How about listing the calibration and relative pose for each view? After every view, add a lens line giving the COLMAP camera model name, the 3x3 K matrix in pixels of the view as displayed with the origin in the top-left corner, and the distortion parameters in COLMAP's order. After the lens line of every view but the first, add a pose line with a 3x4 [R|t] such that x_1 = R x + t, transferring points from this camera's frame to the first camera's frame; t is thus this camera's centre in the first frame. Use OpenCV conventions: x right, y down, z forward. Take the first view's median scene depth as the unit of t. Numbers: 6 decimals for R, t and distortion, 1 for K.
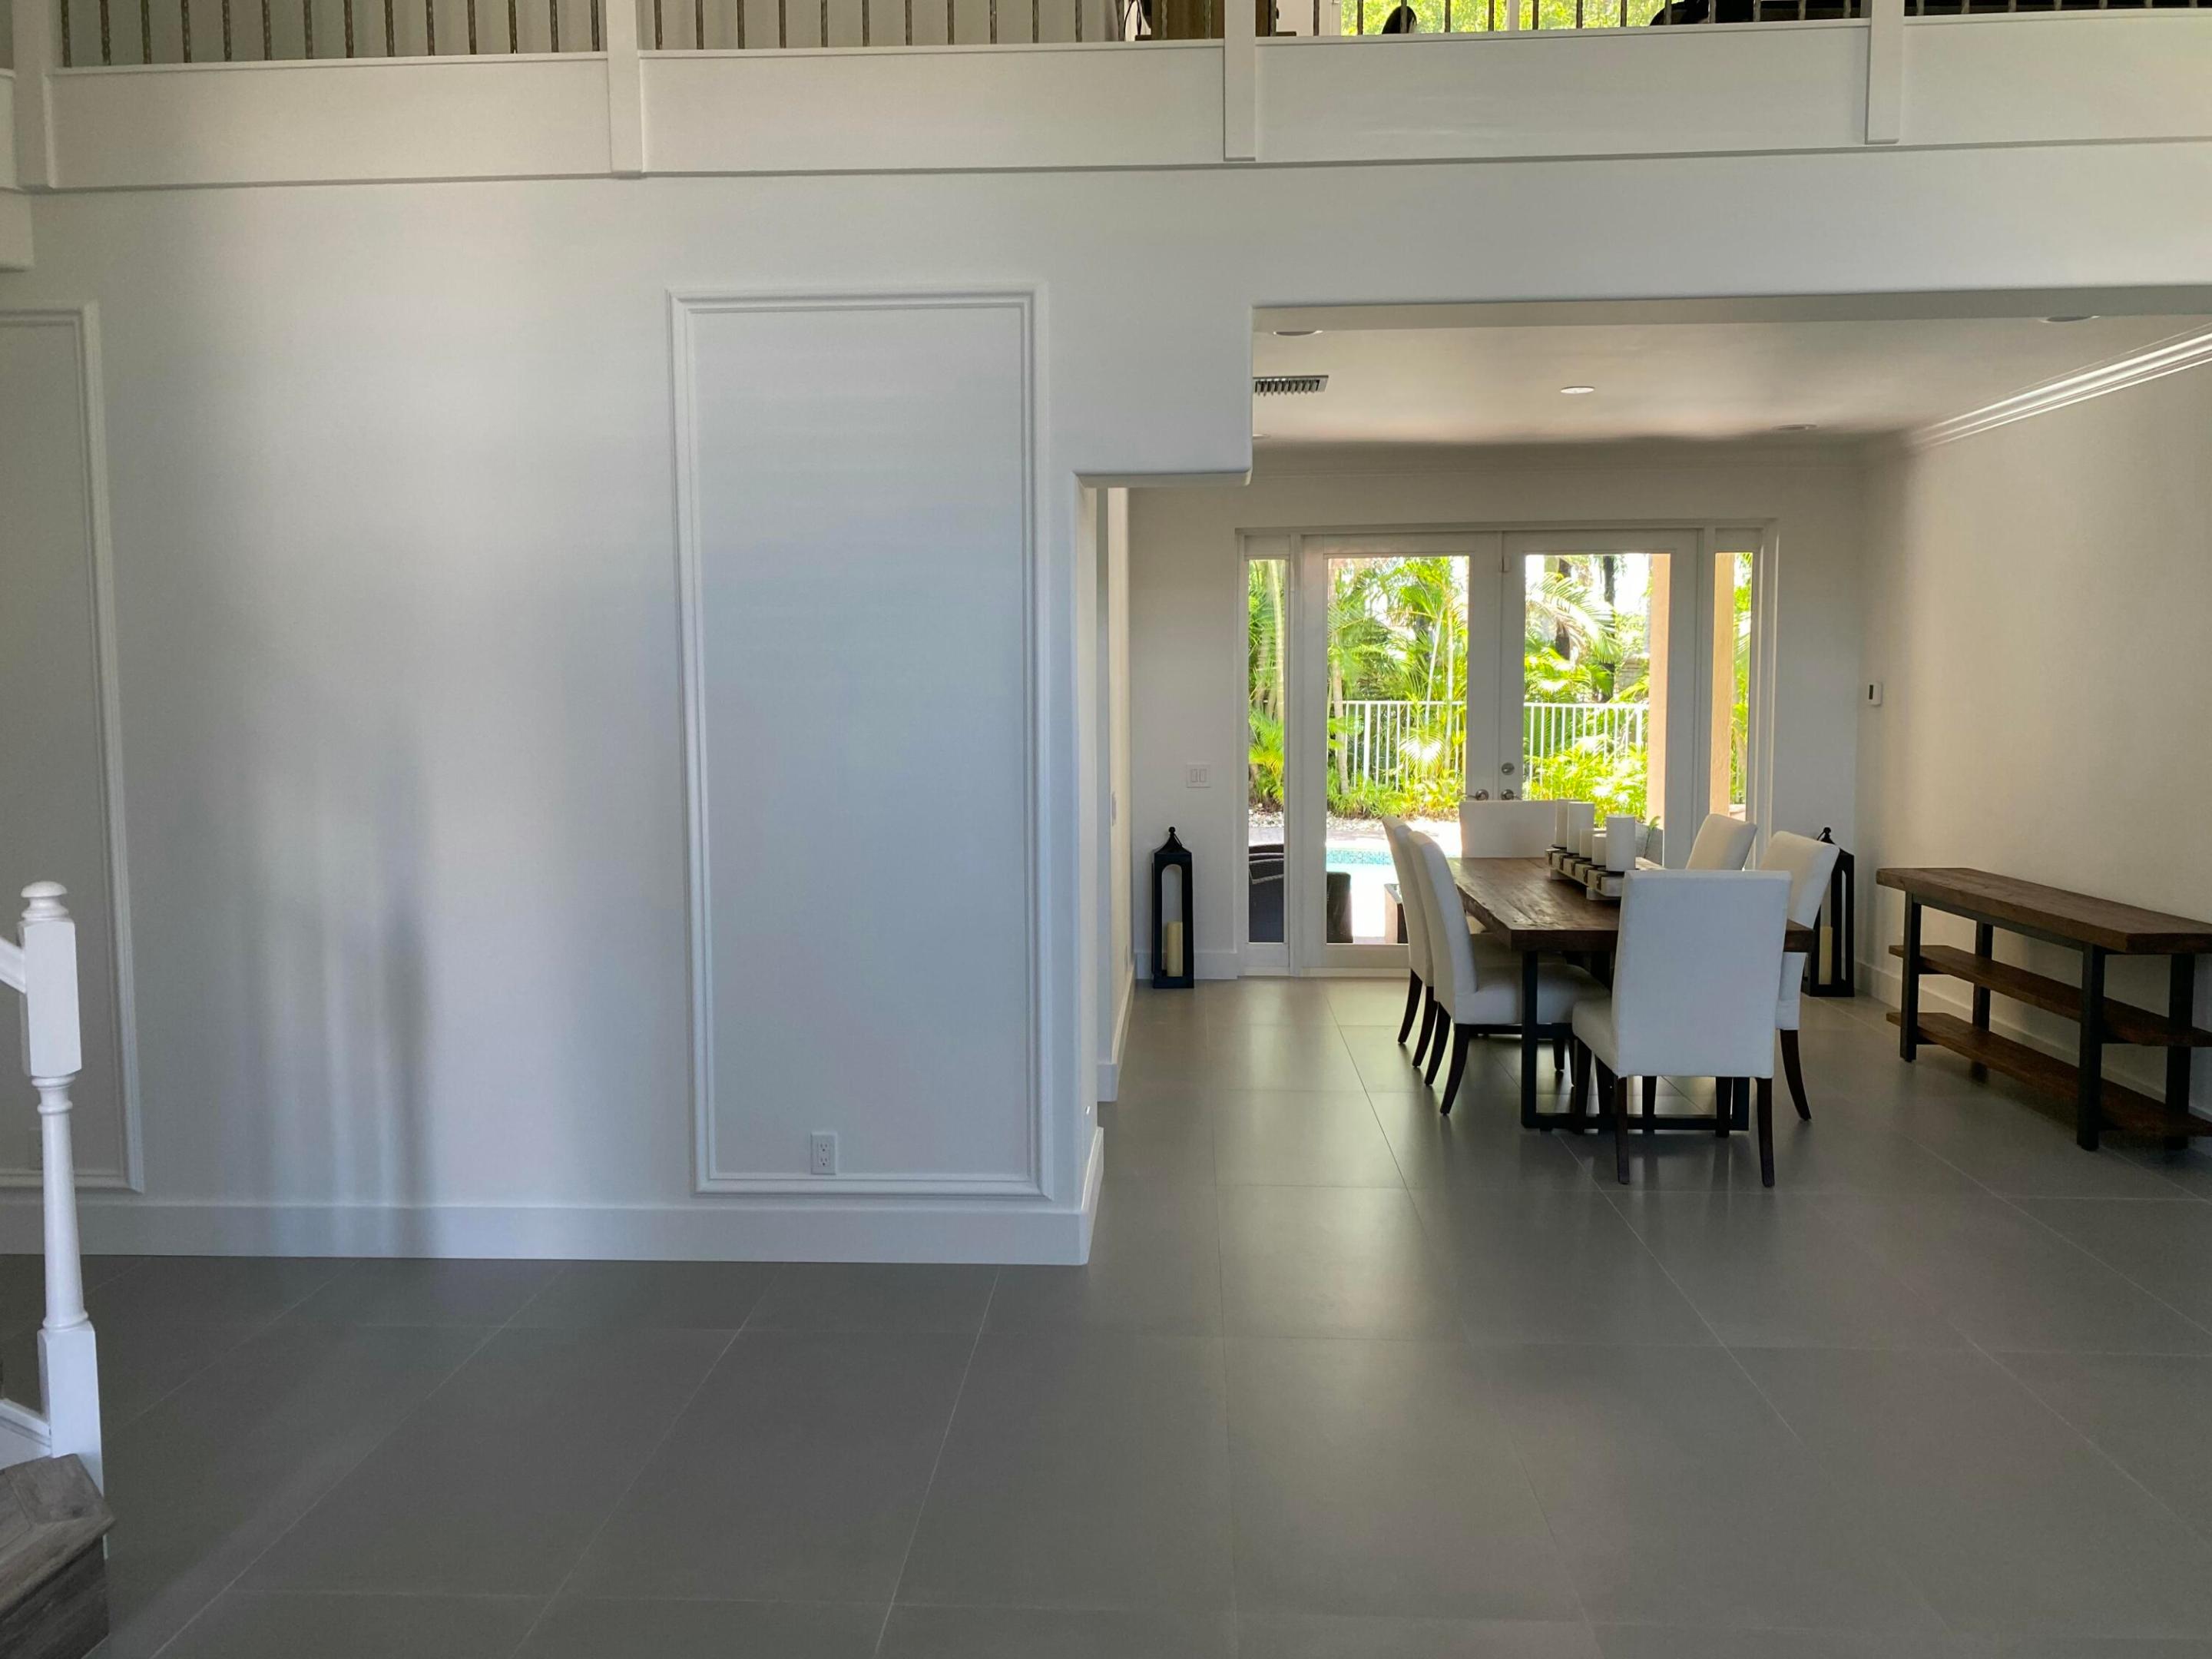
lens RADIAL K [[1710.8, 0, 1101.4], [0, 1710.8, 830.8], [0, 0, 1]] dist [0.037471, -0.006894]
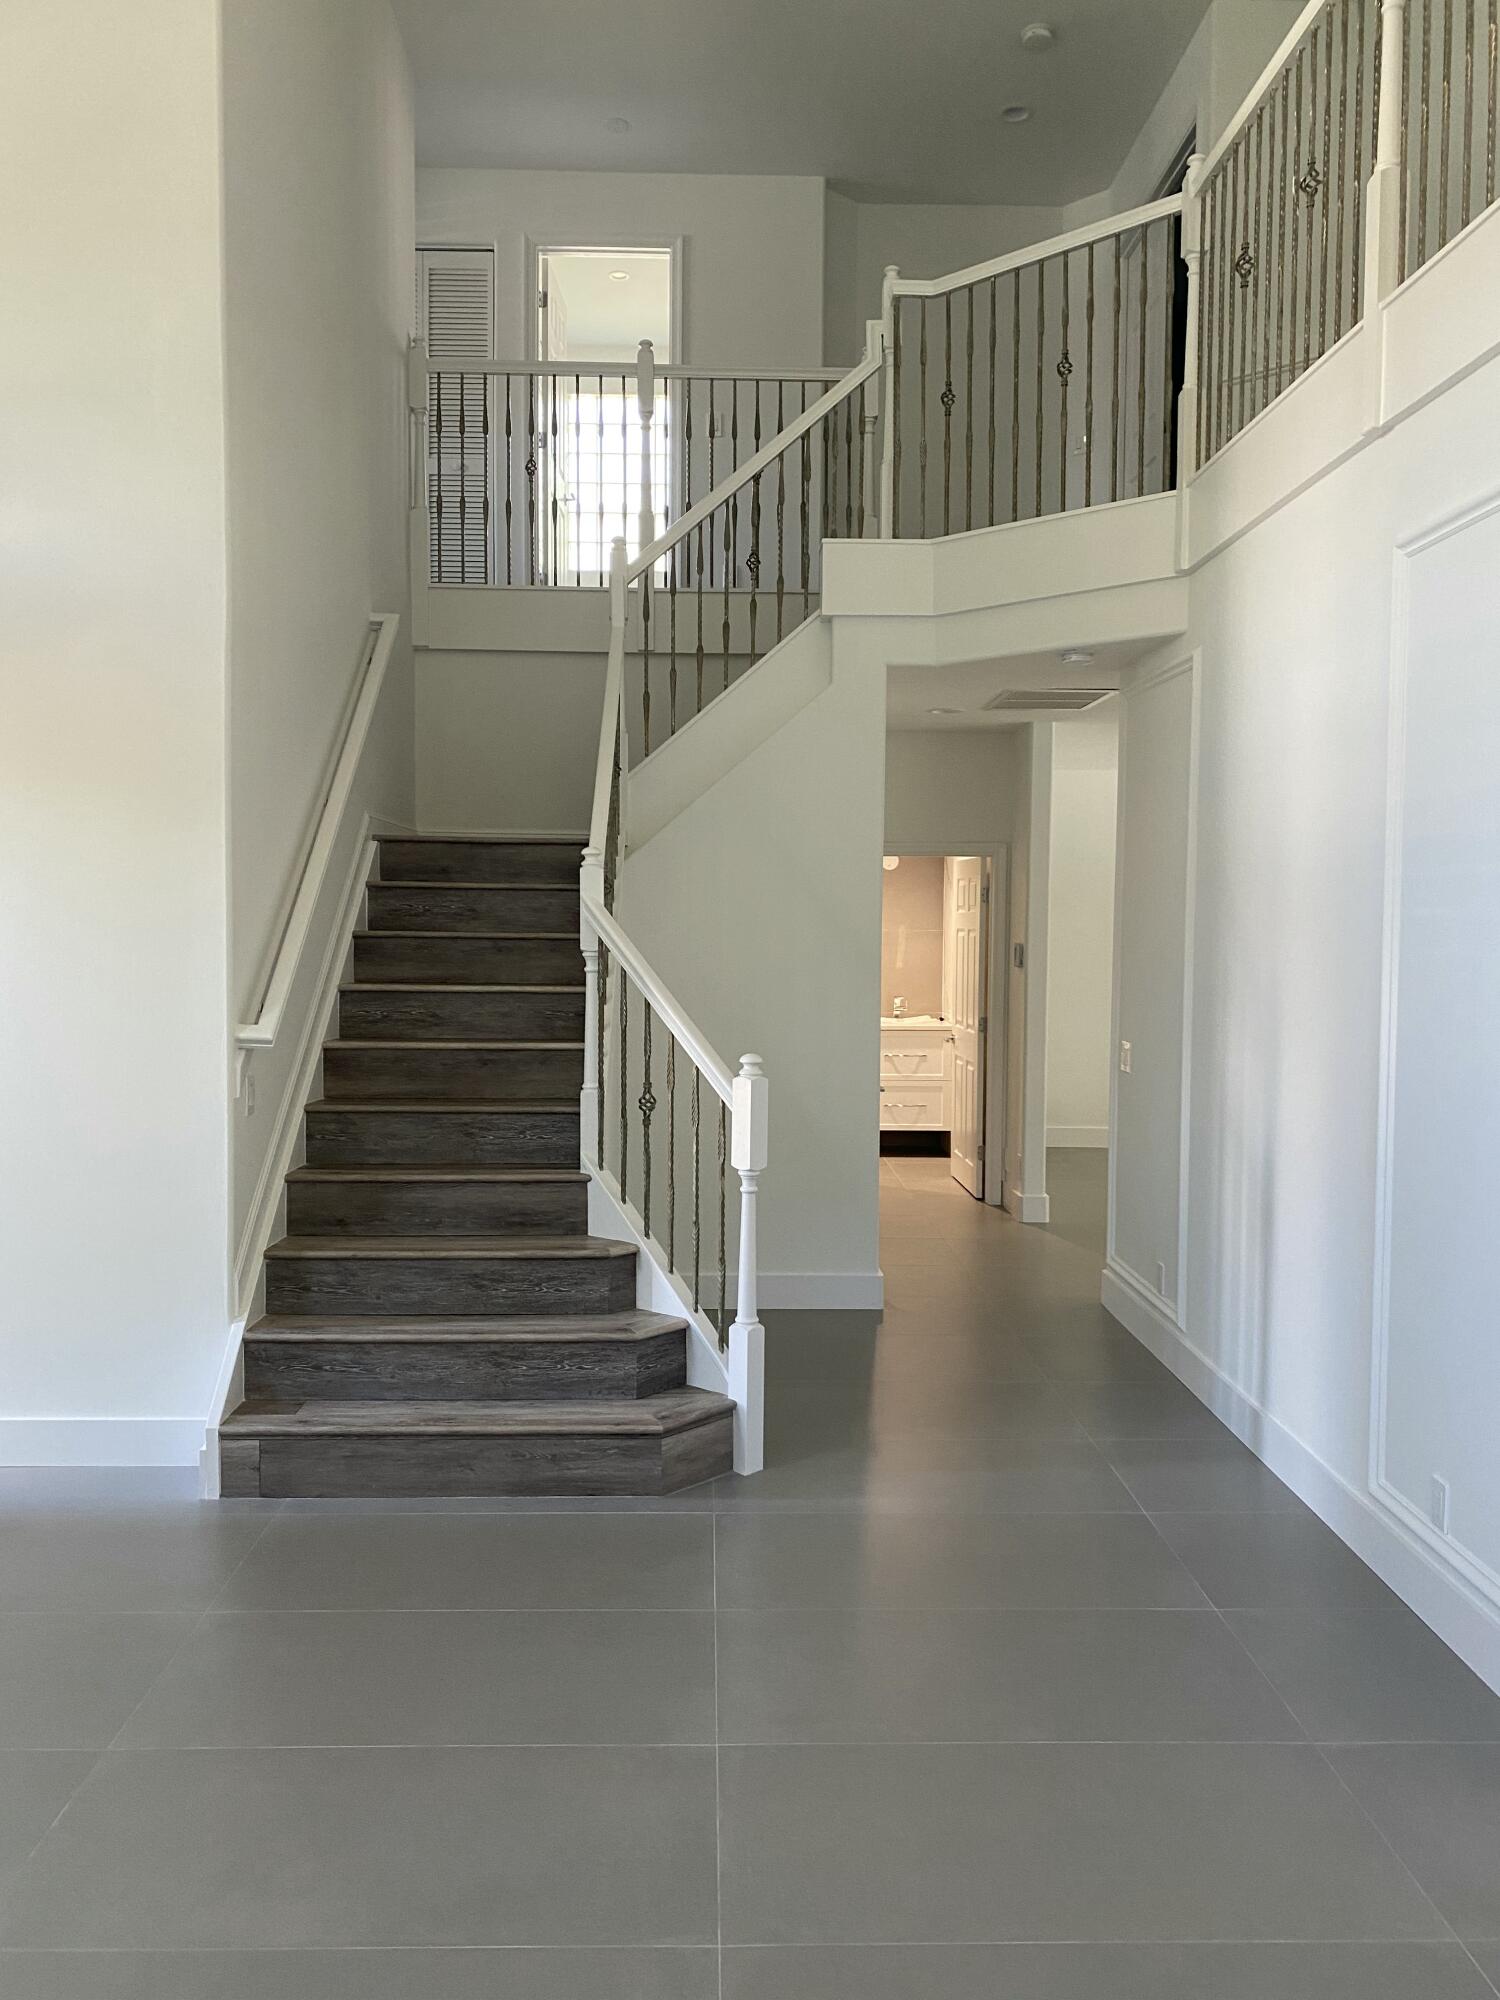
lens RADIAL K [[1546.8, 0, 750.0], [0, 1546.8, 987.5], [0, 0, 1]] dist [0.037471, -0.006894]
pose [[0.080844, 0.051408, -0.995400, 0.569277], [-0.105699, 0.993480, 0.042724, -0.061103], [0.991106, 0.101759, 0.085751, 0.580384]]
